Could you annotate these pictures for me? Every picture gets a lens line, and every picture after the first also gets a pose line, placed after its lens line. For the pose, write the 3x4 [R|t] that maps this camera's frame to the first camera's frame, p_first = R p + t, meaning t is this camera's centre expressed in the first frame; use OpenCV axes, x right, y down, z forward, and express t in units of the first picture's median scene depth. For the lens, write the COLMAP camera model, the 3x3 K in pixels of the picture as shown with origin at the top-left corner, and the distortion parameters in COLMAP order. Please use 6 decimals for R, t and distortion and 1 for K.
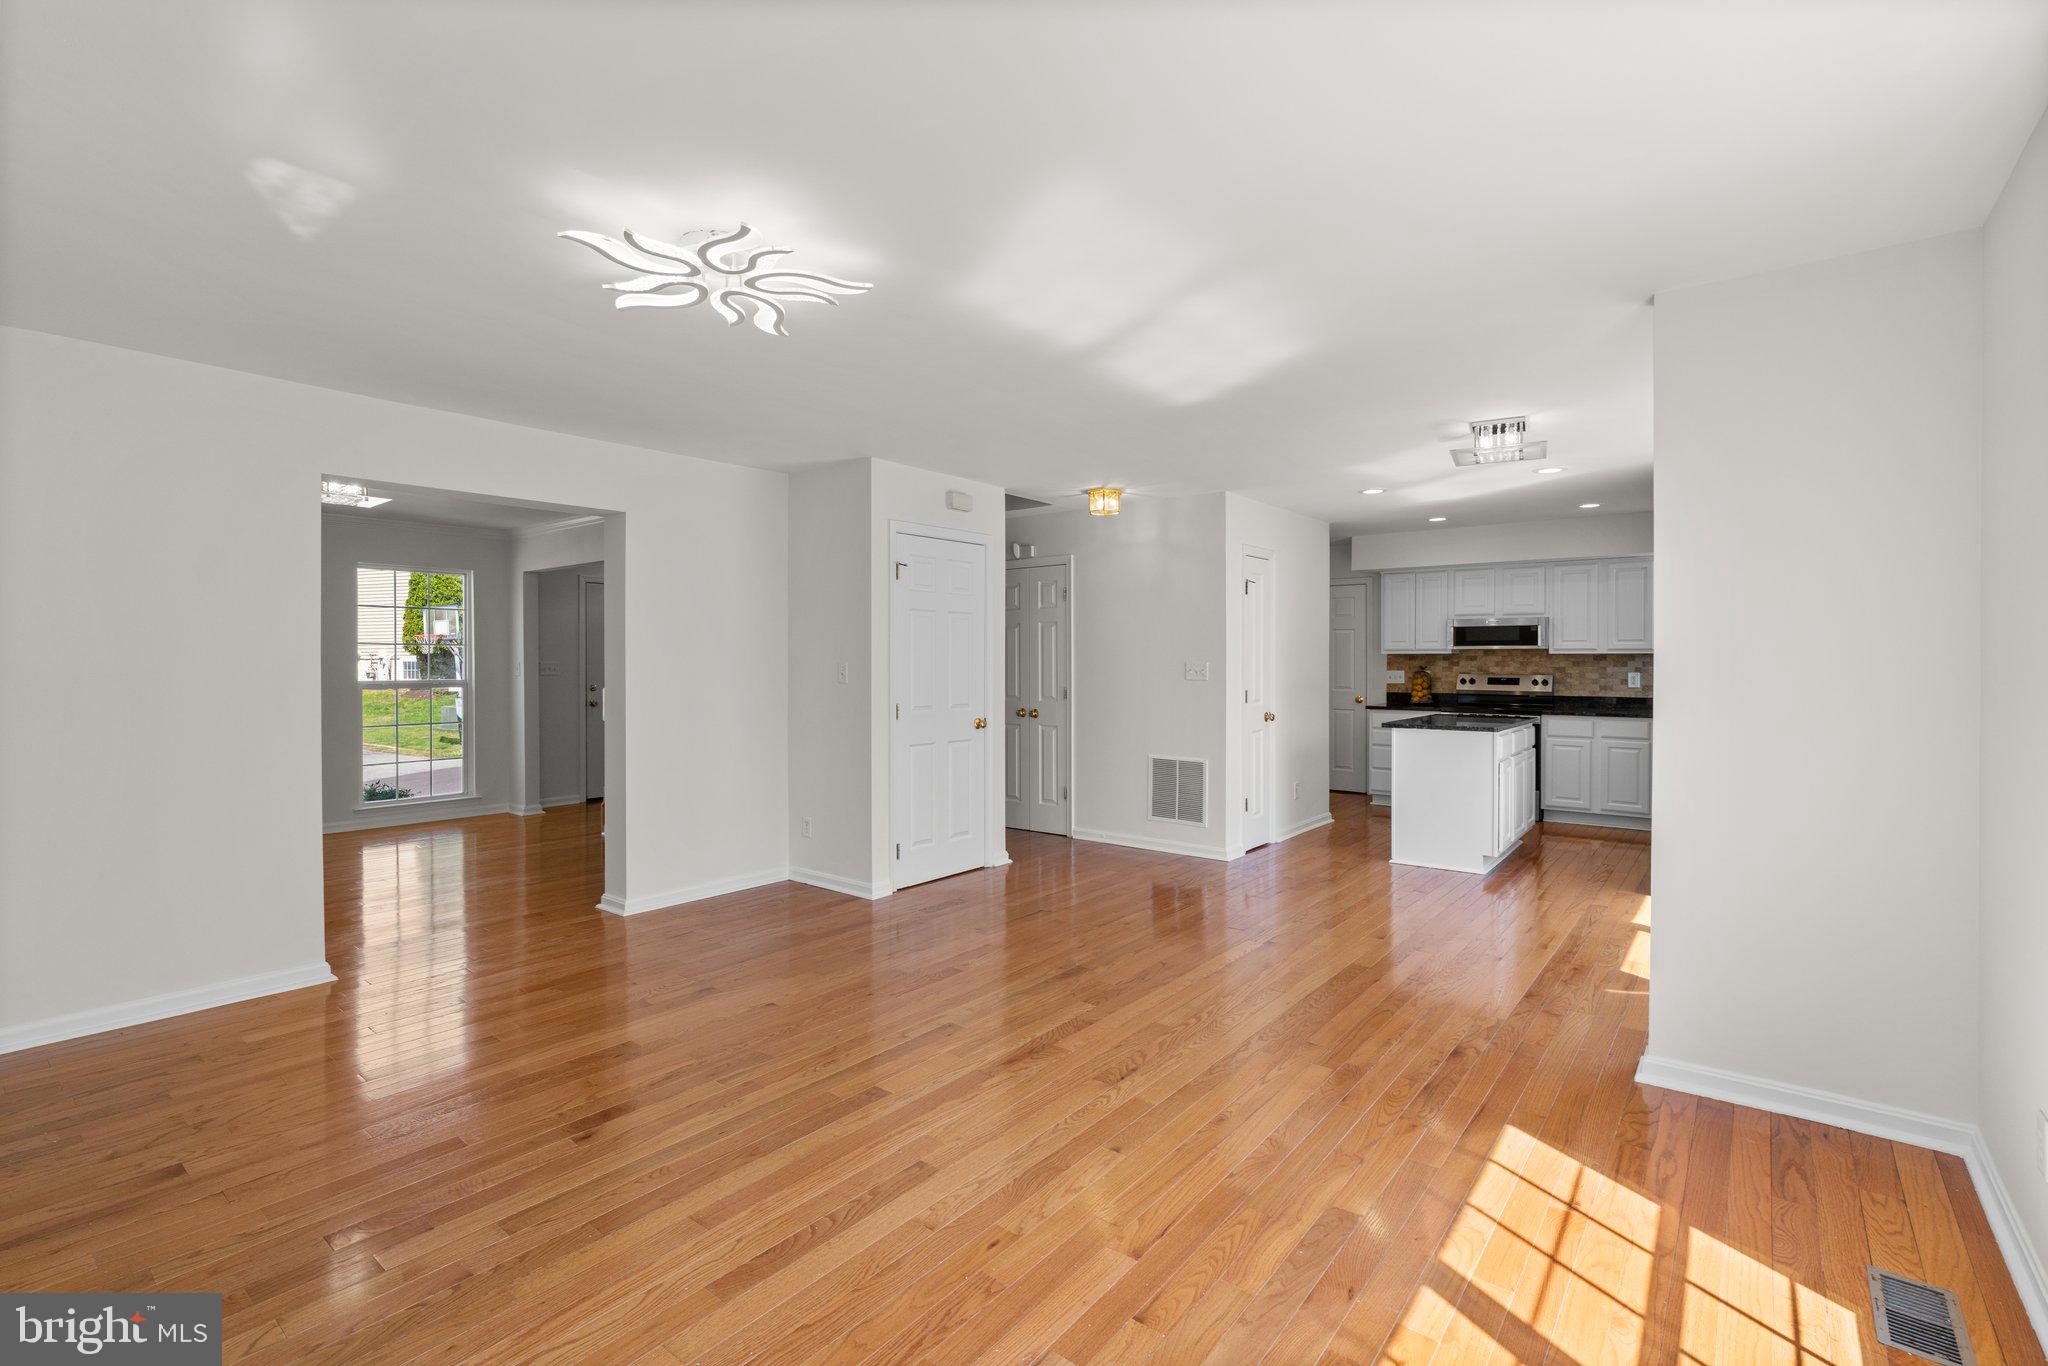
lens RADIAL K [[929.7, 0, 1030.3], [0, 929.7, 668.7], [0, 0, 1]] dist [-0.005155, -0.000250]
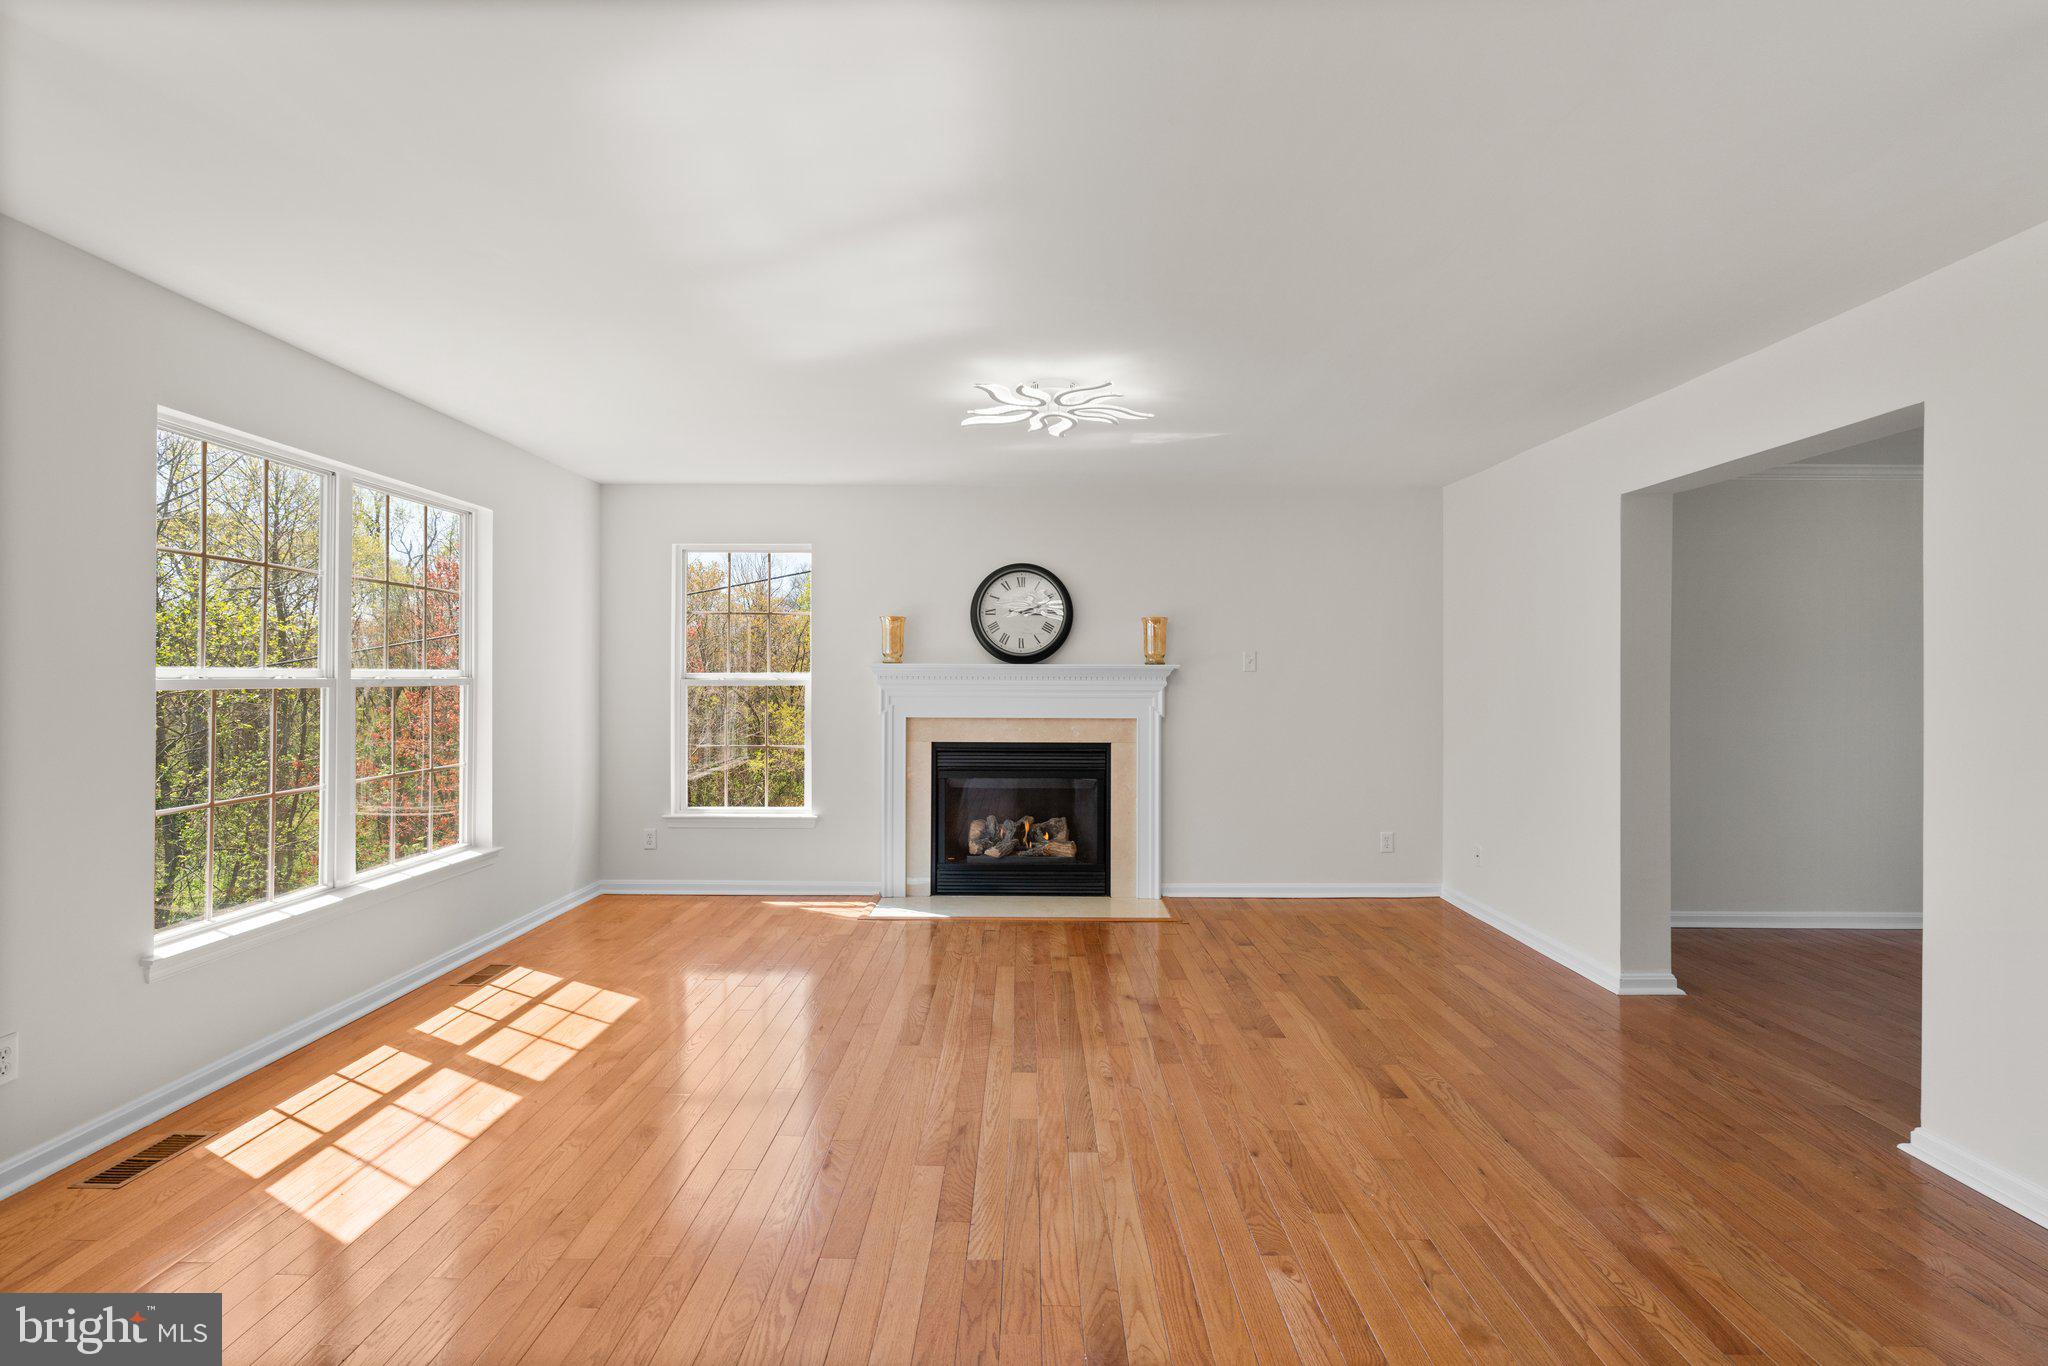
lens RADIAL K [[929.7, 0, 1030.3], [0, 929.7, 668.7], [0, 0, 1]] dist [-0.005155, -0.000250]
pose [[-0.783450, -0.004409, -0.621439, 0.603411], [-0.006370, 0.999979, 0.000937, -0.021595], [0.621422, 0.004693, -0.783462, 2.188003]]
